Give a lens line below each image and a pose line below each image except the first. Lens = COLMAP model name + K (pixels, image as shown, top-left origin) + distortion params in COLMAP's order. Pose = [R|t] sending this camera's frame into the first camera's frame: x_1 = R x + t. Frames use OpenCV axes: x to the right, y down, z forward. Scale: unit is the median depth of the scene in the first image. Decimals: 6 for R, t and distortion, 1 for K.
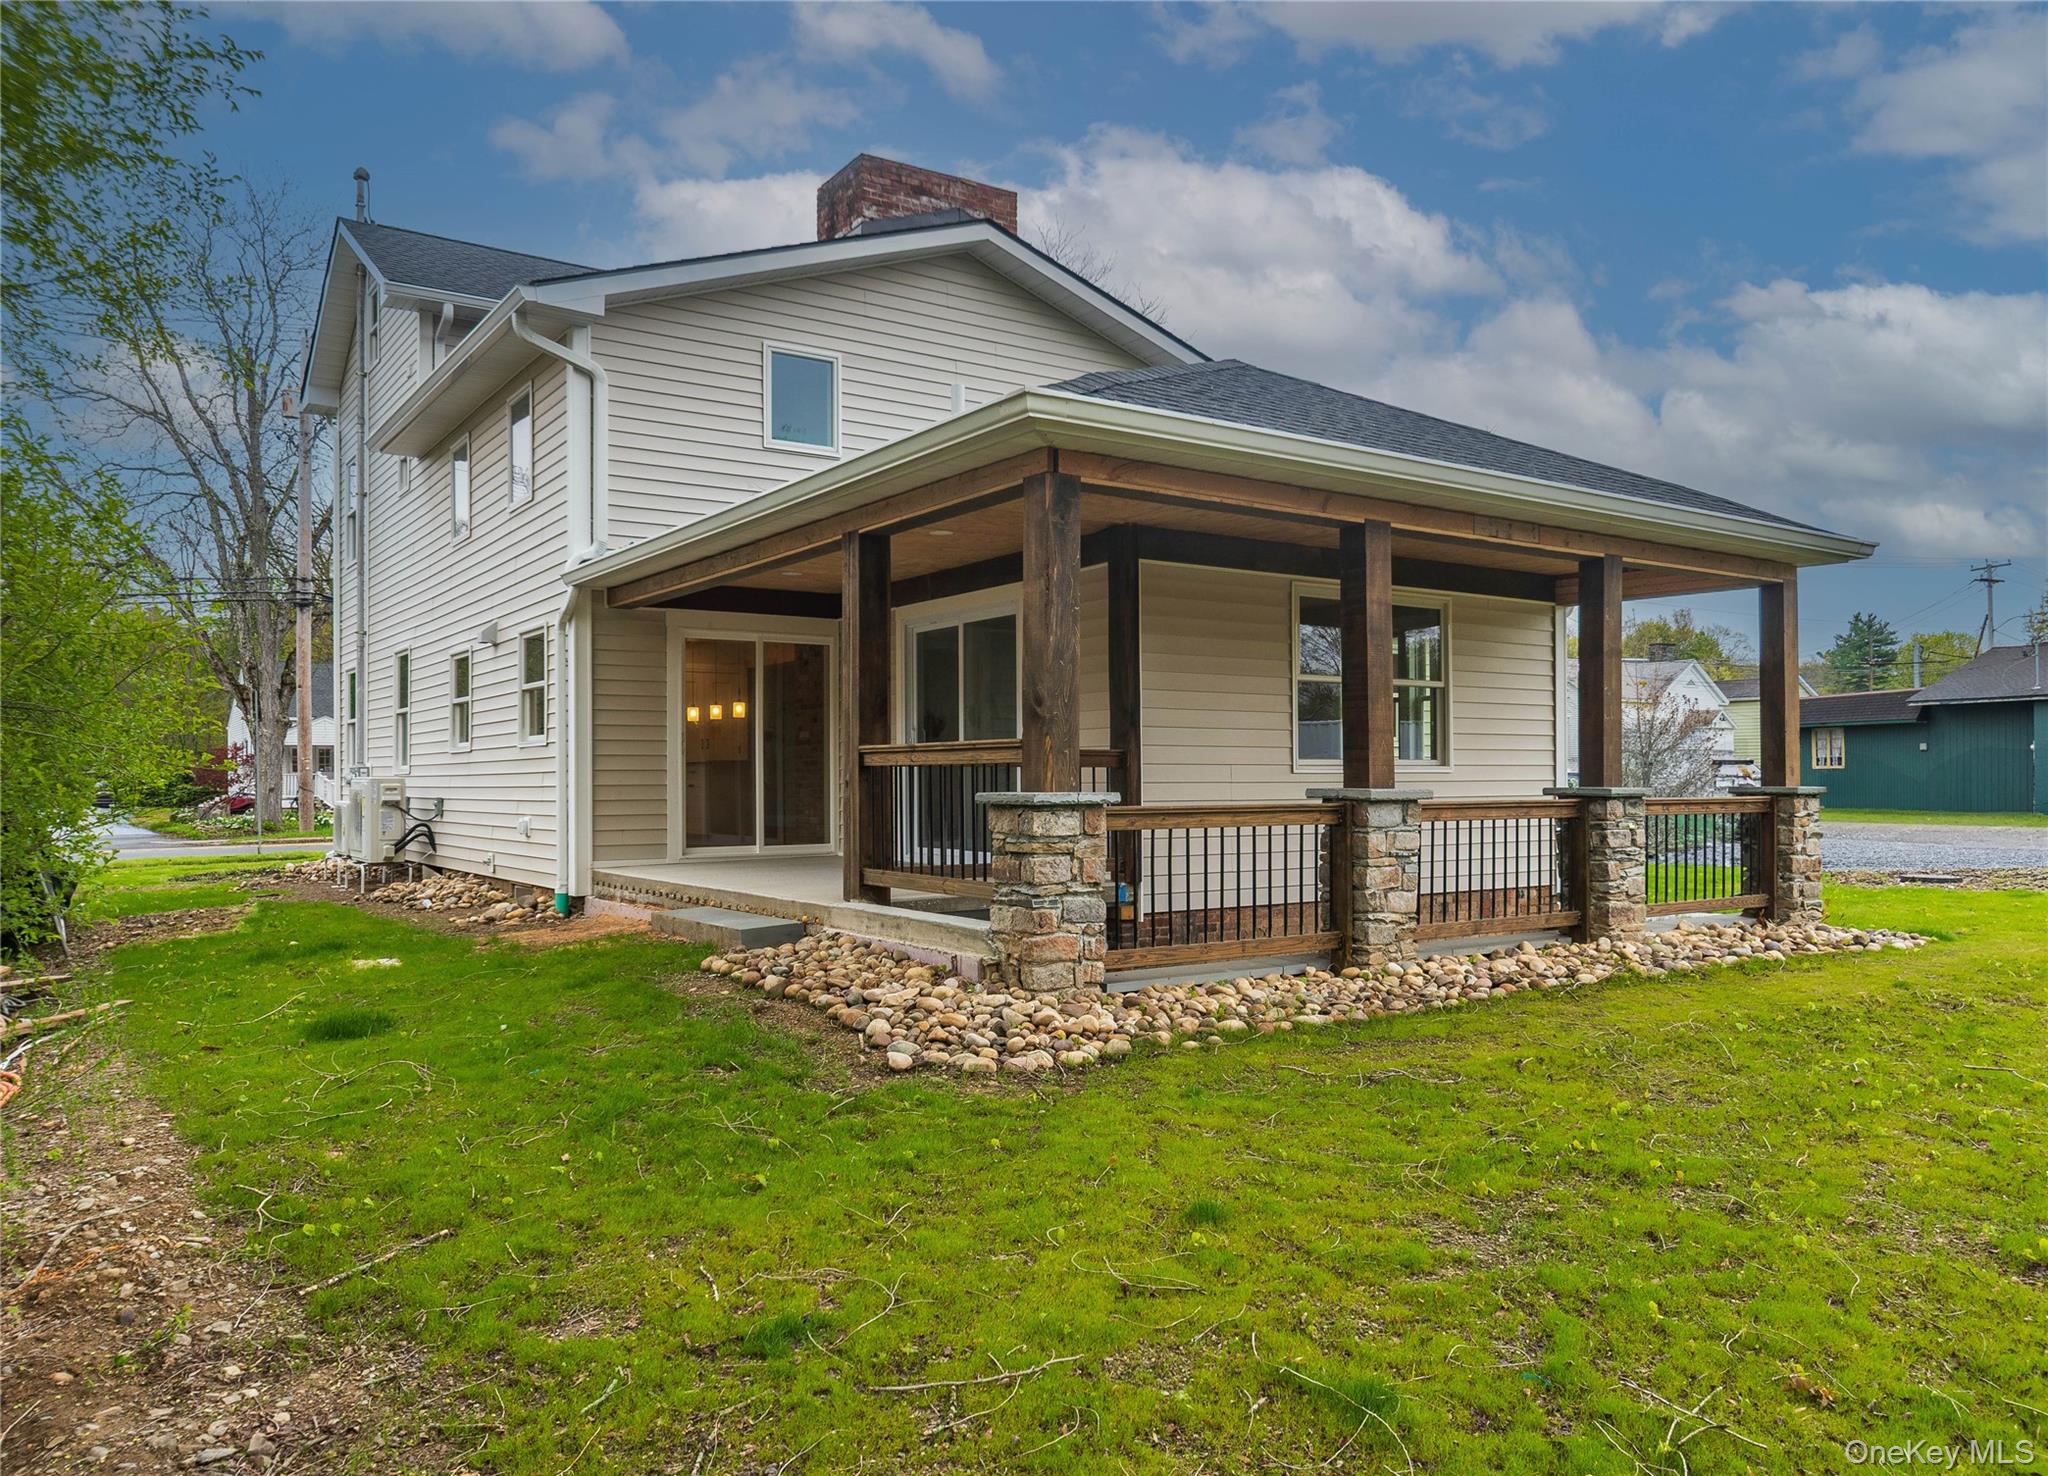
lens RADIAL K [[1475.5, 0, 1025.1], [0, 1475.5, 743.3], [0, 0, 1]] dist [-0.003816, -0.000260]
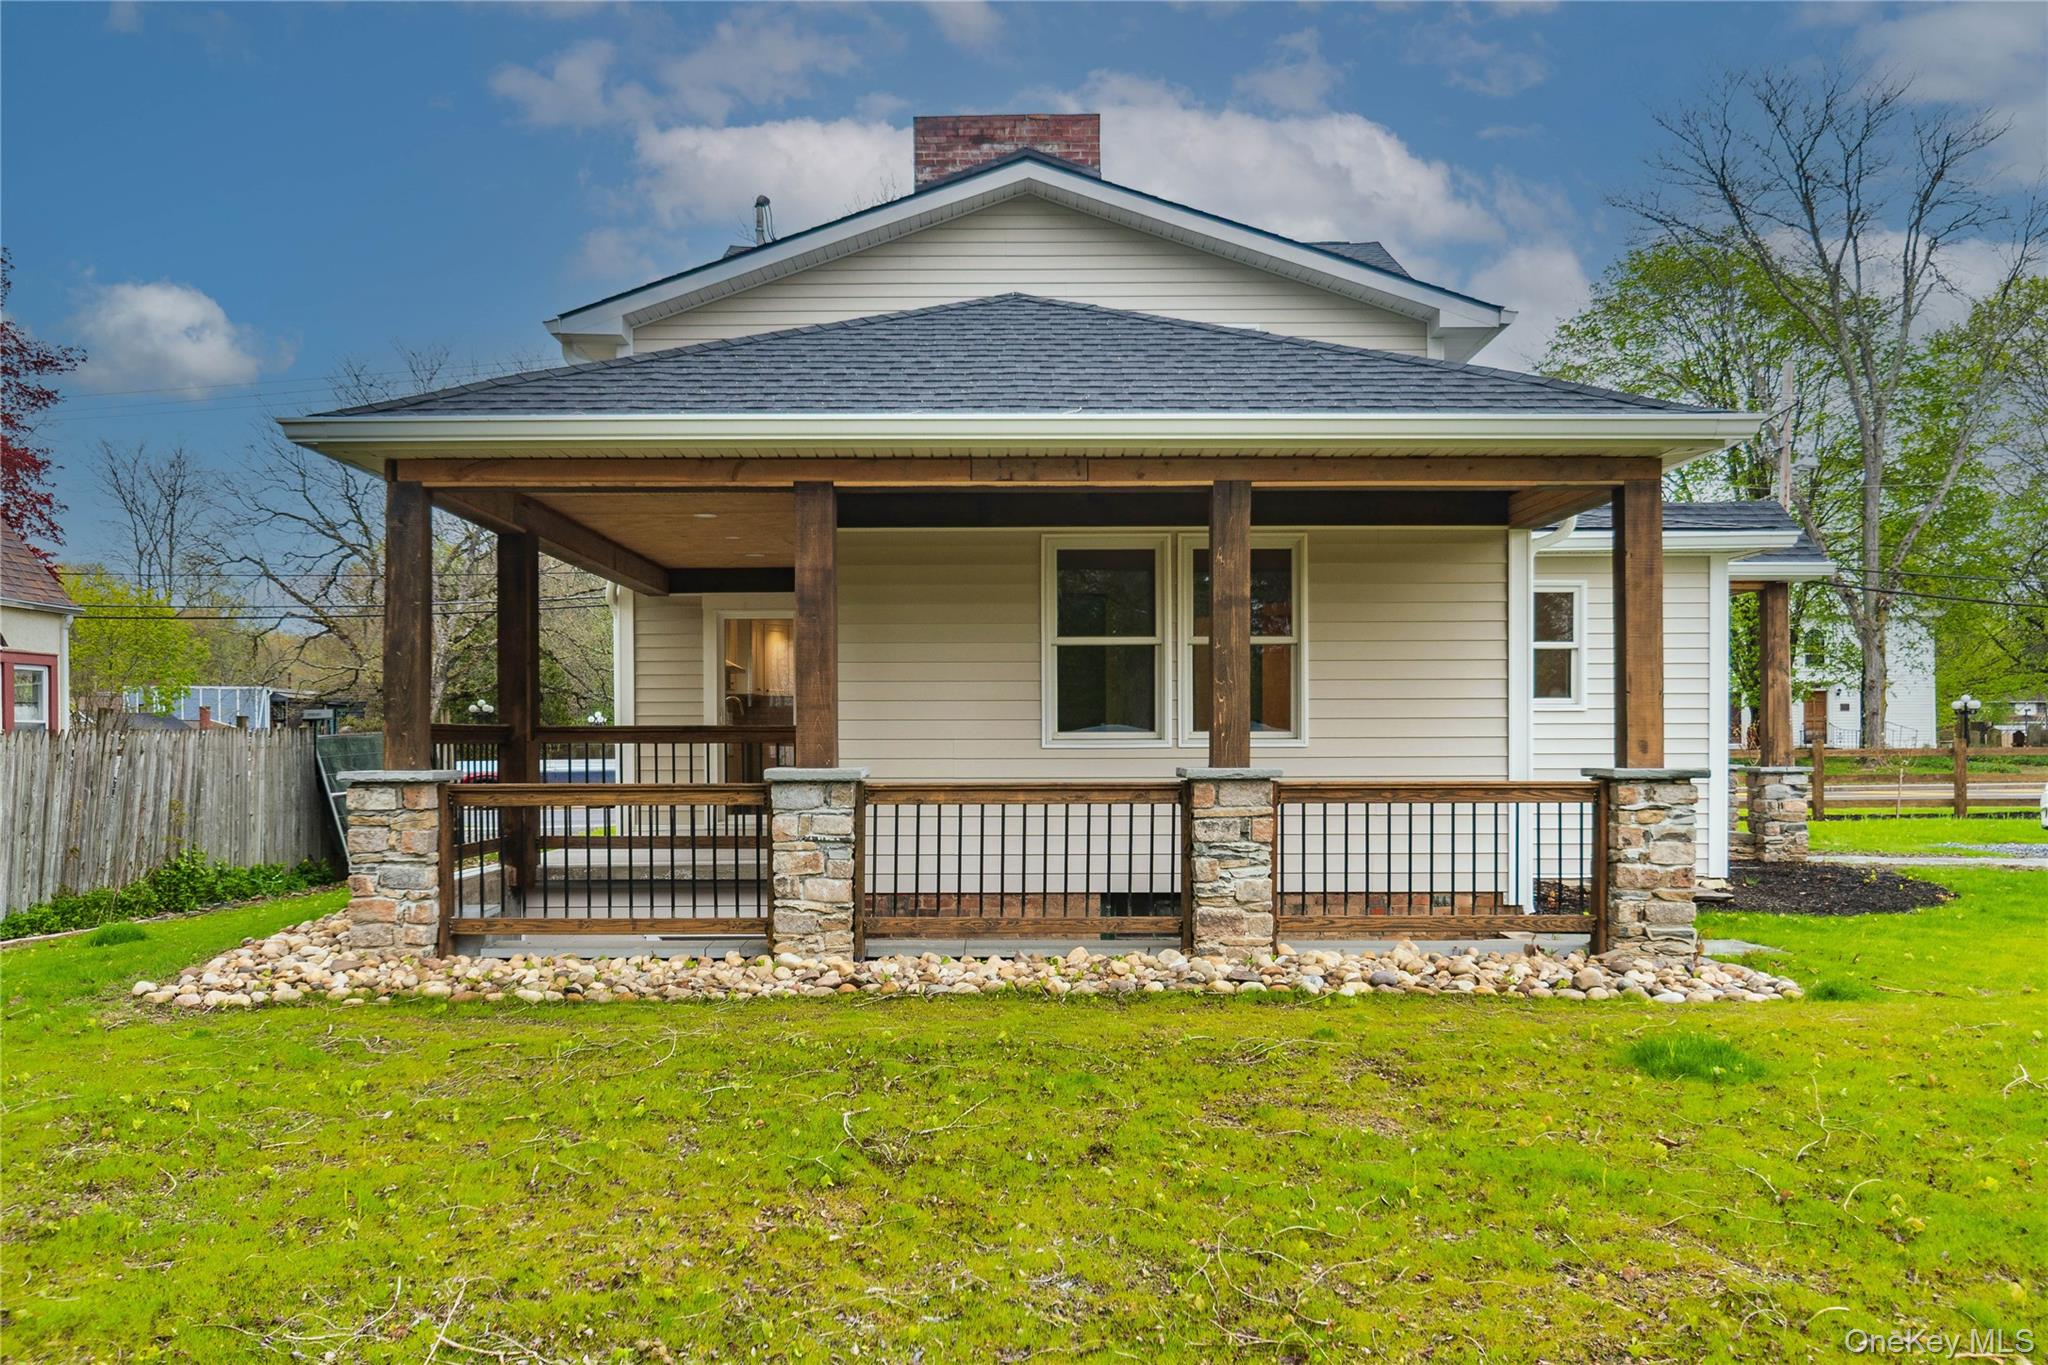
lens RADIAL K [[1624.3, 0, 1030.6], [0, 1624.3, 741.5], [0, 0, 1]] dist [0.001753, 0.000154]
pose [[0.821526, 0.000100, -0.570170, 0.768946], [0.014509, 0.999672, 0.021080, -0.004969], [0.569986, -0.025591, 0.821256, 0.188493]]
